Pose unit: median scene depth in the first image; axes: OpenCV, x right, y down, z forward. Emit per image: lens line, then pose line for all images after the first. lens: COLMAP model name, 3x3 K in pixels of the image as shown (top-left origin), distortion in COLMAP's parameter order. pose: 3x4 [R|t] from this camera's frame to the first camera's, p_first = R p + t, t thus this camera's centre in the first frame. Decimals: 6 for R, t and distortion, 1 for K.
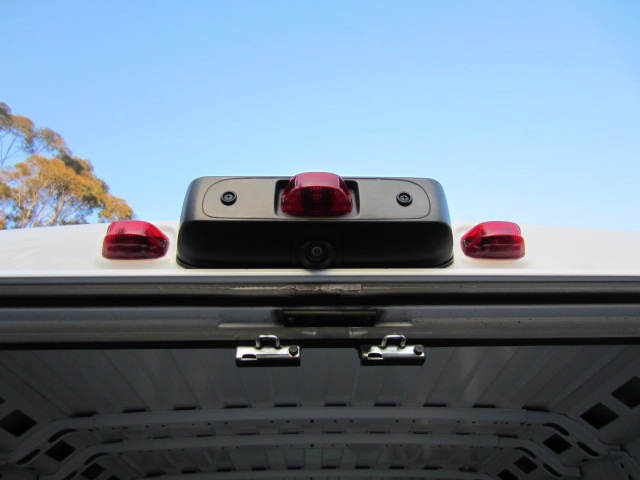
lens RADIAL K [[453.2, 0, 320.6], [0, 453.2, 240.1], [0, 0, 1]] dist [-0.029047, 0.000408]
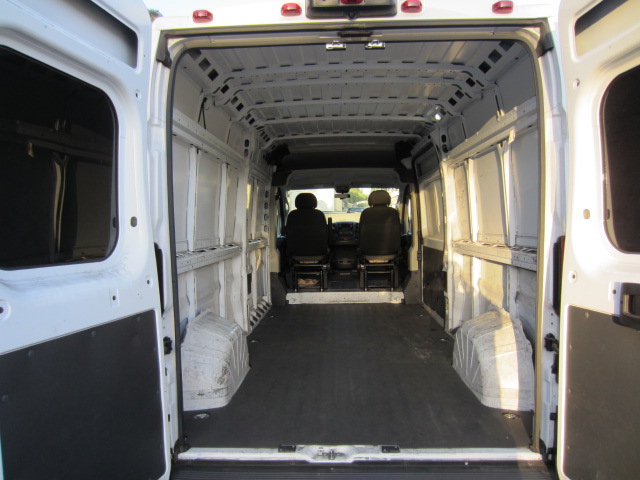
lens RADIAL K [[453.2, 0, 320.6], [0, 453.2, 239.4], [0, 0, 1]] dist [-0.029047, 0.000408]
pose [[0.998396, 0.003149, -0.056520, -0.039860], [0.034905, 0.751803, 0.658463, -0.815361], [0.044565, -0.659380, 0.750487, -2.266091]]
